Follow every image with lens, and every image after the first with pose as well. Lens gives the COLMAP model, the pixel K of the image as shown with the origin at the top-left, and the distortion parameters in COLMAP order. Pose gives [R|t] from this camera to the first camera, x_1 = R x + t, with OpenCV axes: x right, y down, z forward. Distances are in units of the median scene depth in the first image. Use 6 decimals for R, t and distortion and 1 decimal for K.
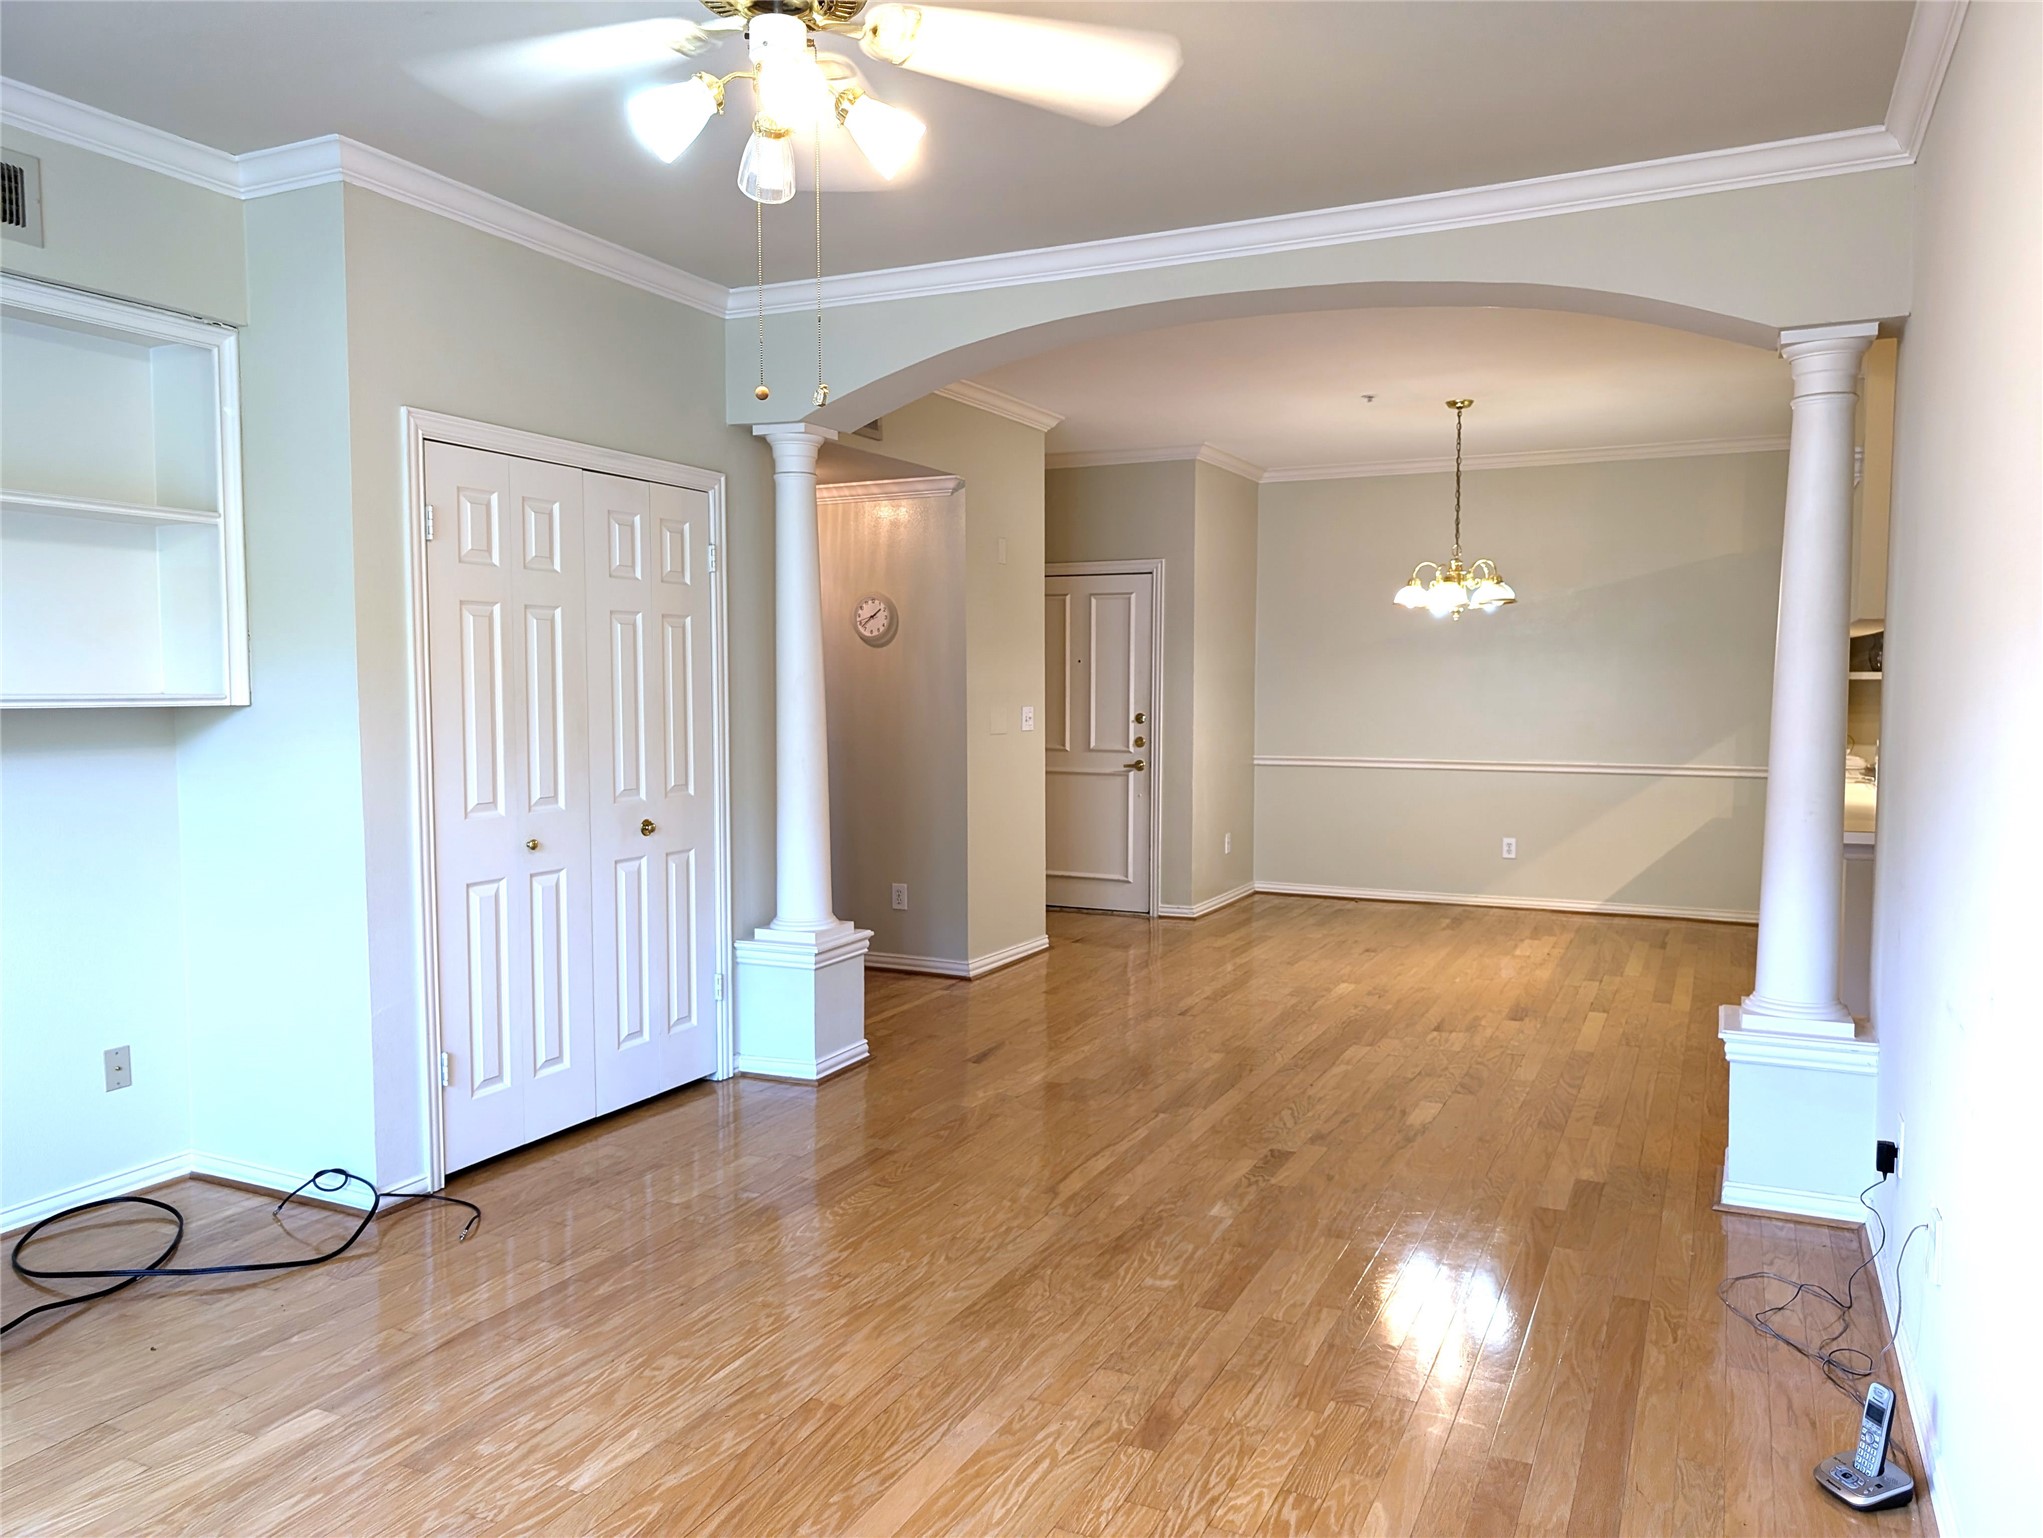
lens RADIAL K [[1457.4, 0, 1028.2], [0, 1457.4, 764.7], [0, 0, 1]] dist [0.054667, -0.086034]
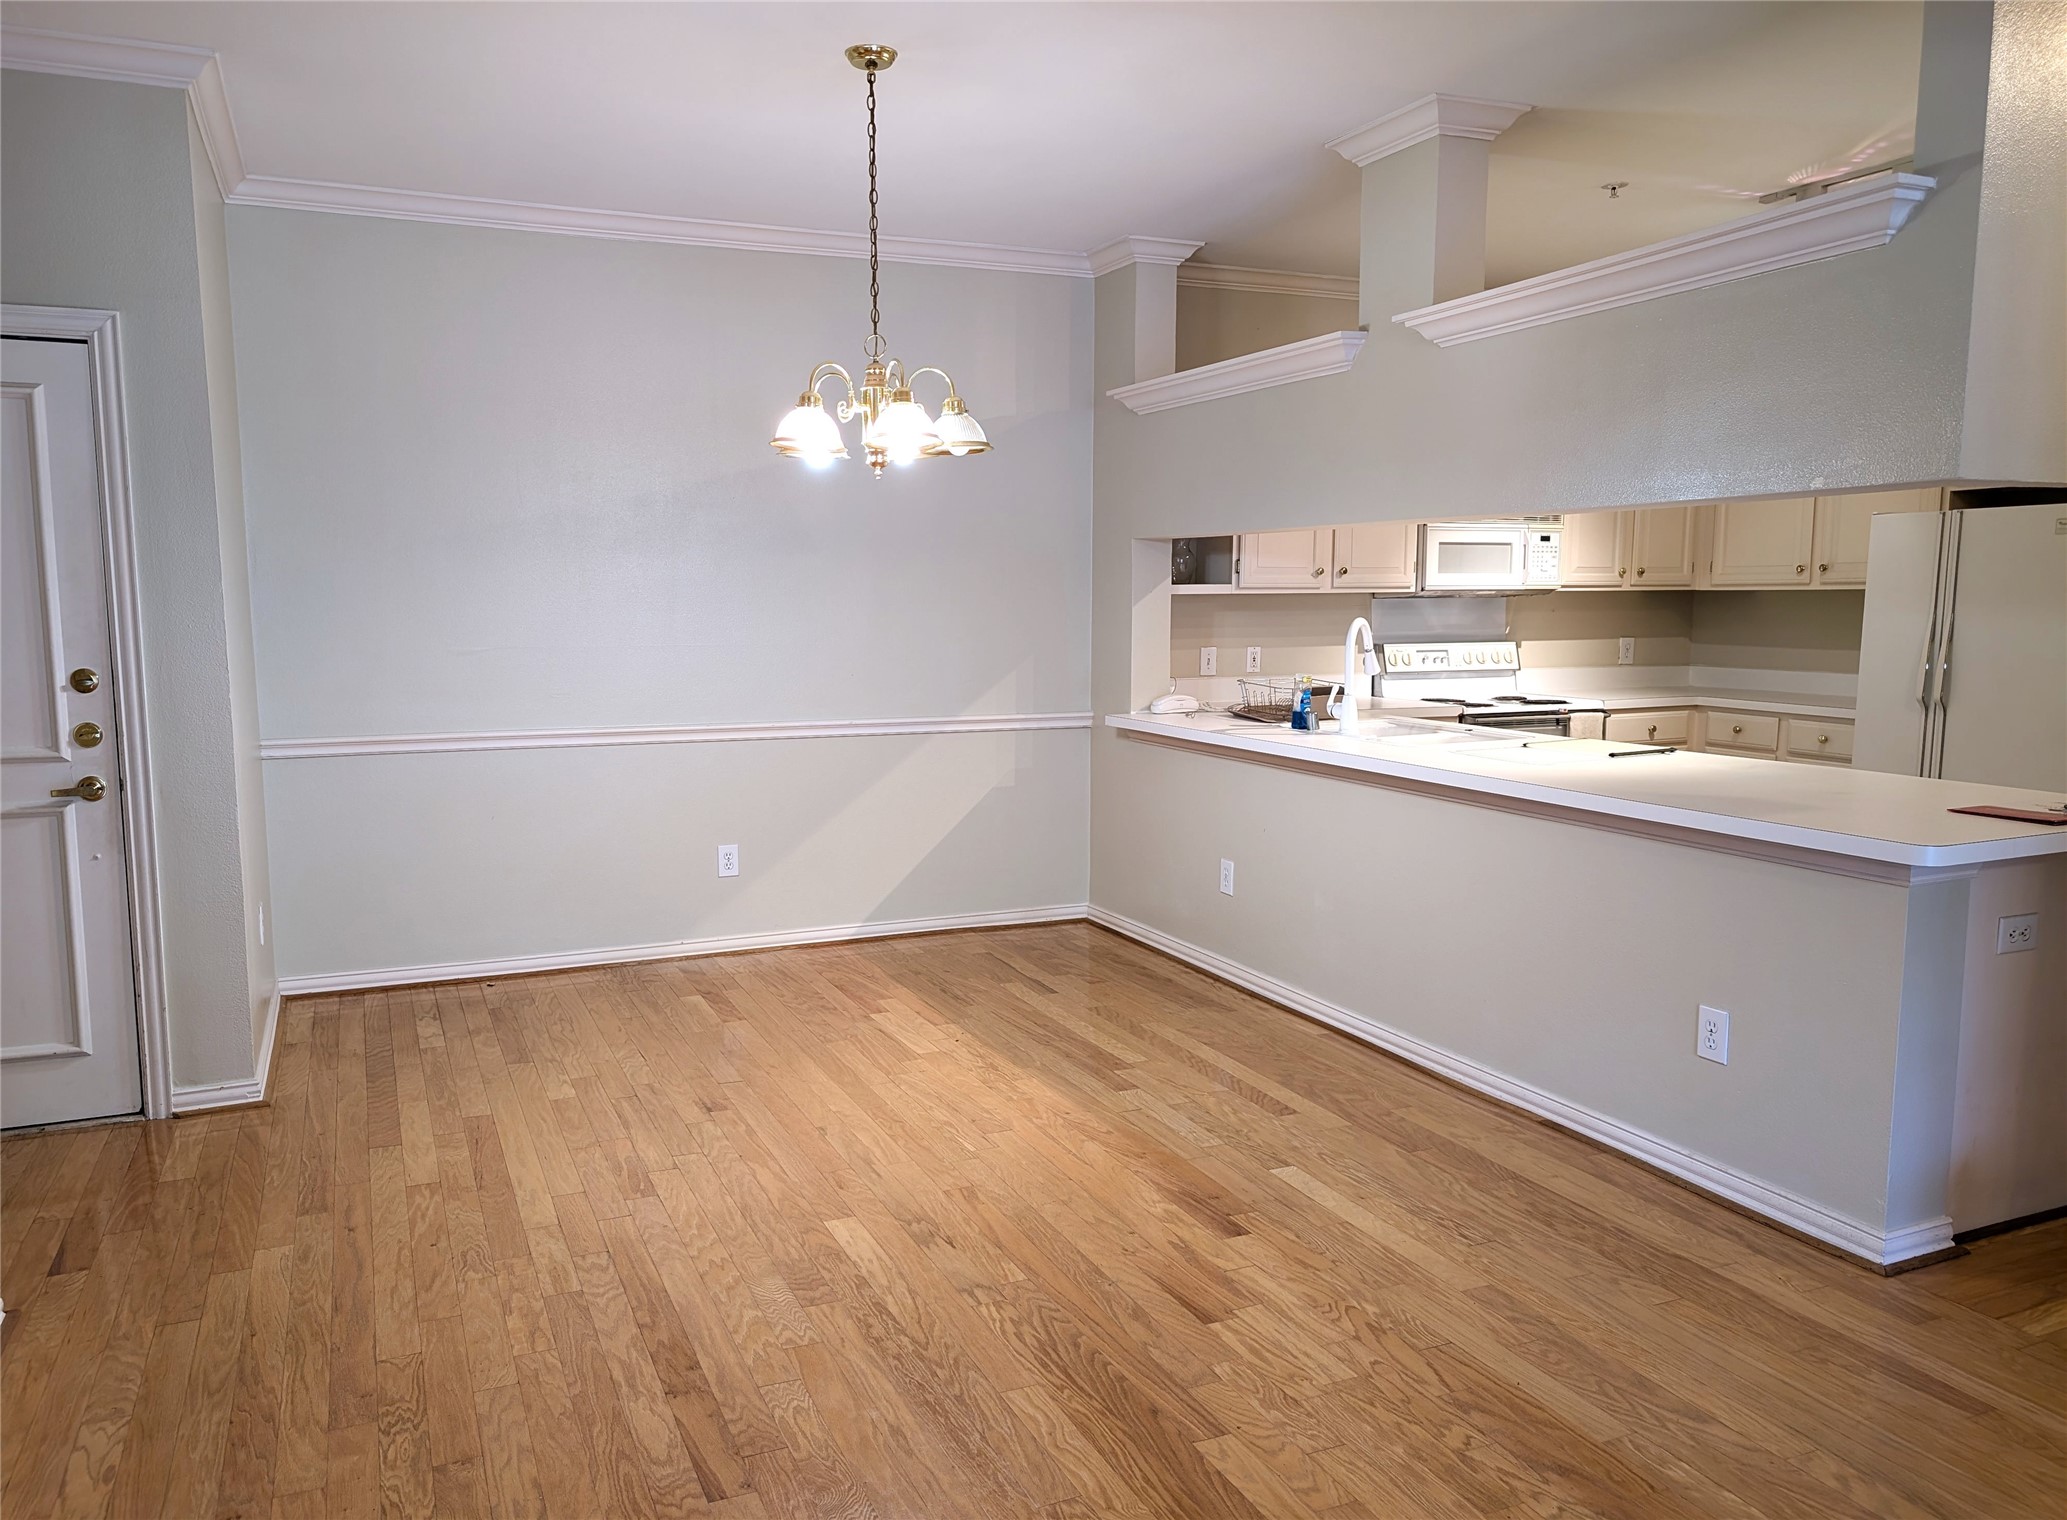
lens RADIAL K [[1507.4, 0, 991.7], [0, 1507.4, 785.0], [0, 0, 1]] dist [0.001972, 0.001007]
pose [[0.660023, -0.093553, 0.745397, -0.133687], [0.046332, 0.995396, 0.083904, -0.042097], [-0.749815, -0.020843, 0.661319, 0.806711]]
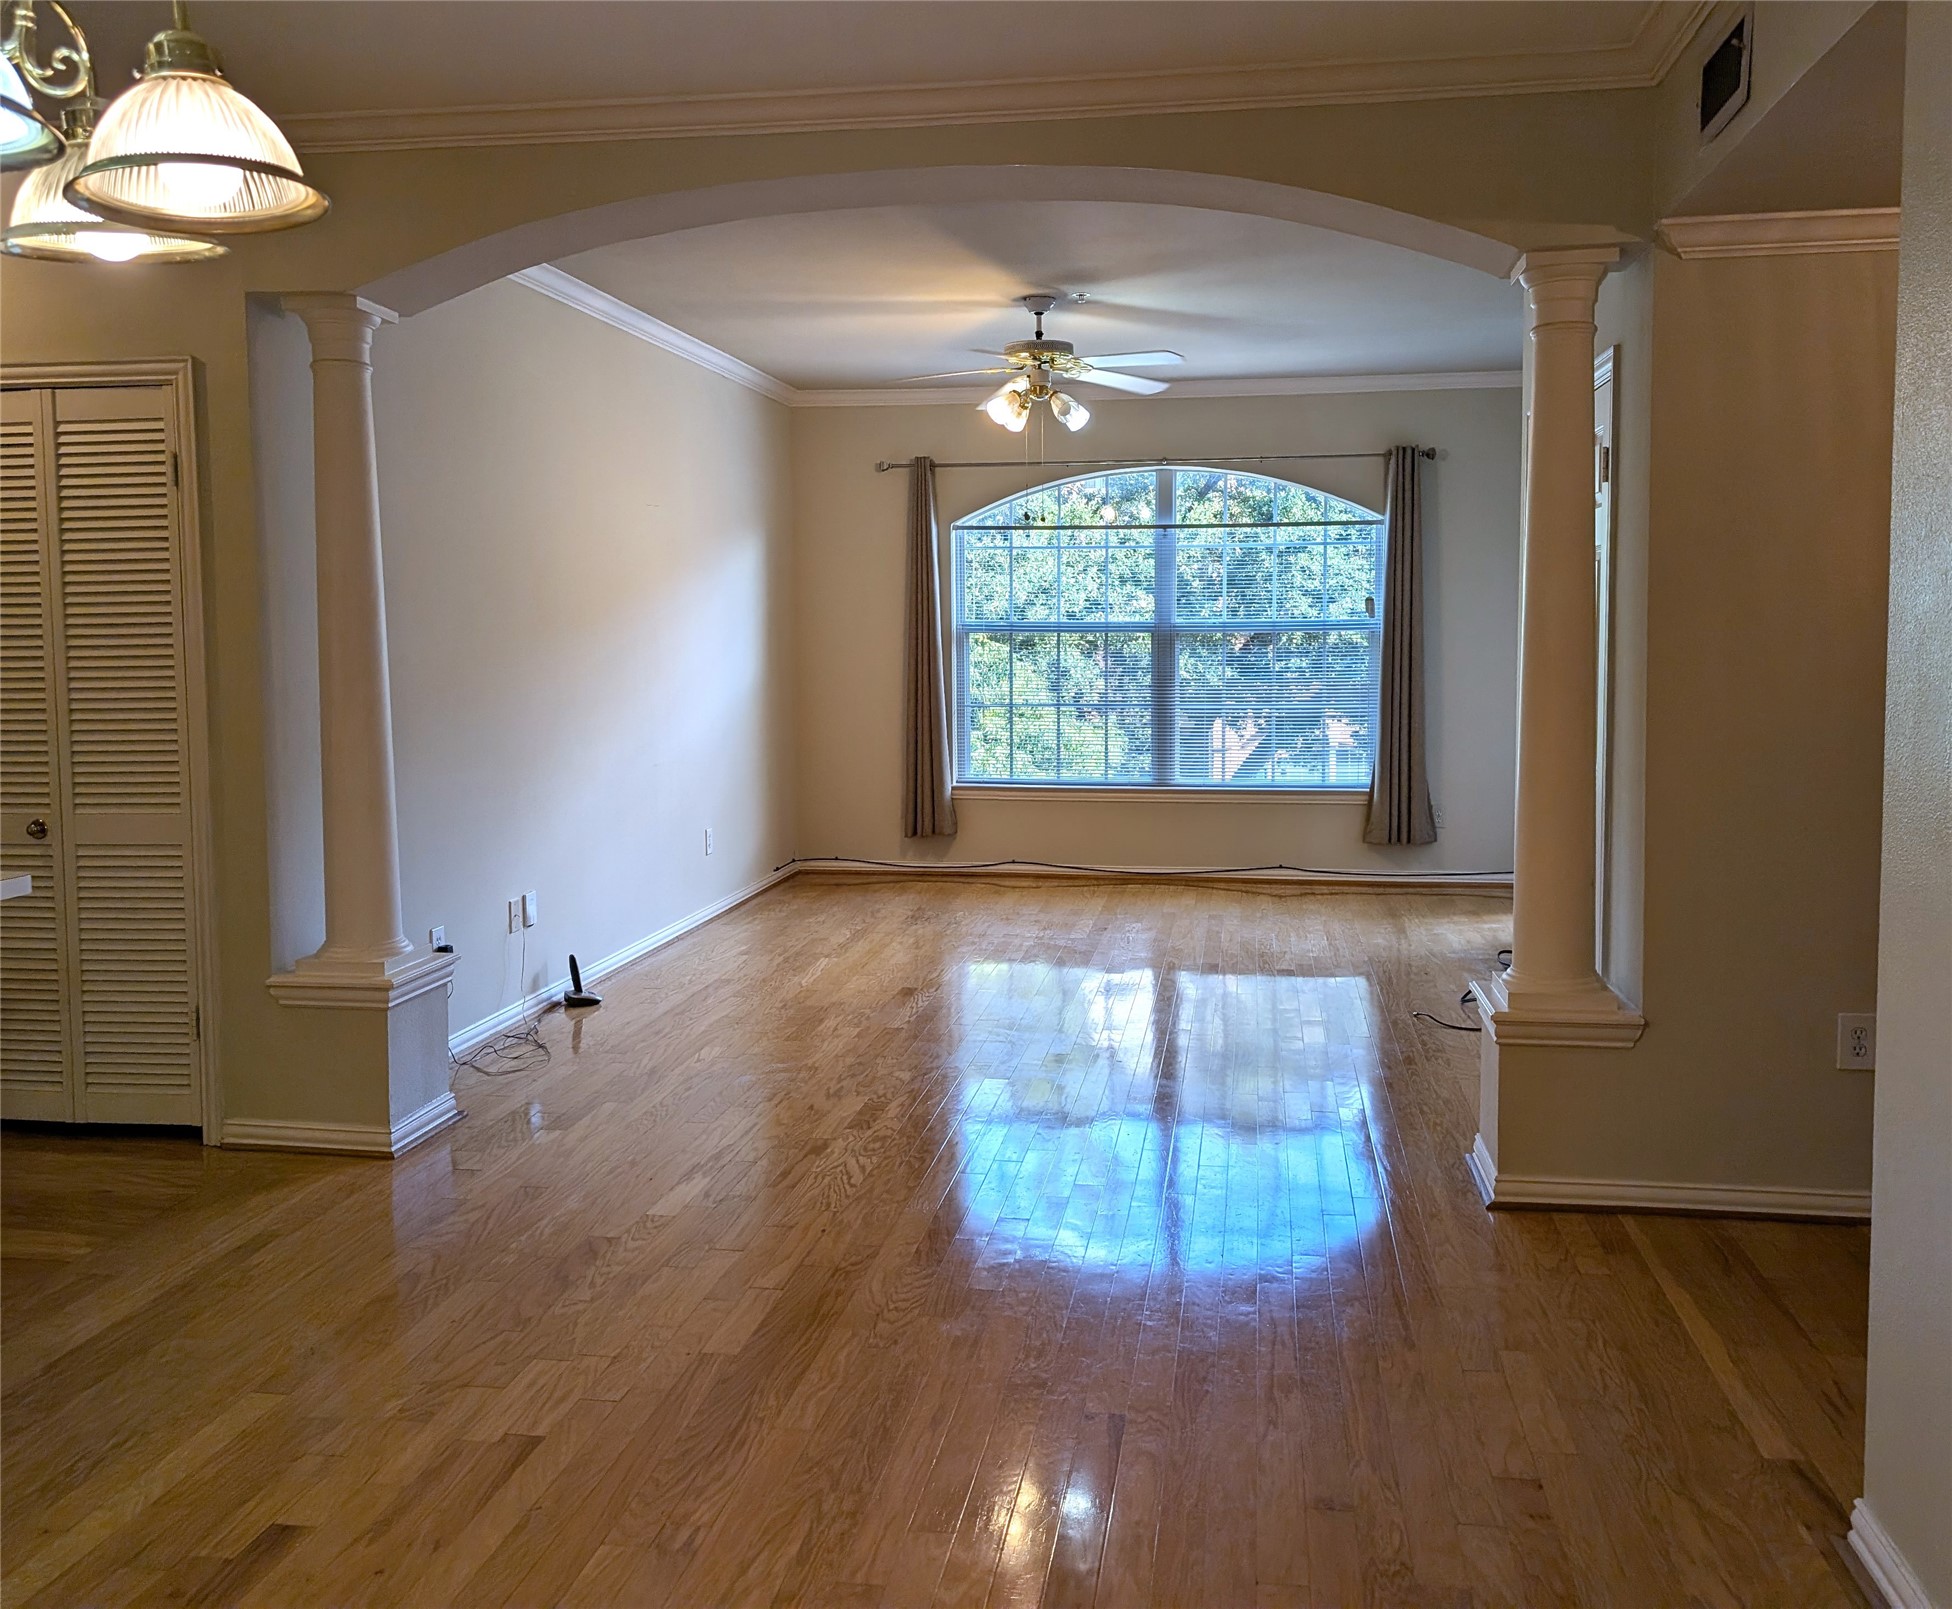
lens RADIAL K [[1576.1, 0, 1033.9], [0, 1576.1, 788.6], [0, 0, 1]] dist [0.010353, 0.001642]
pose [[-0.952583, 0.039013, -0.301768, 0.299704], [-0.009192, 0.987604, 0.156696, -0.093951], [0.304141, 0.152040, -0.940416, 1.612480]]
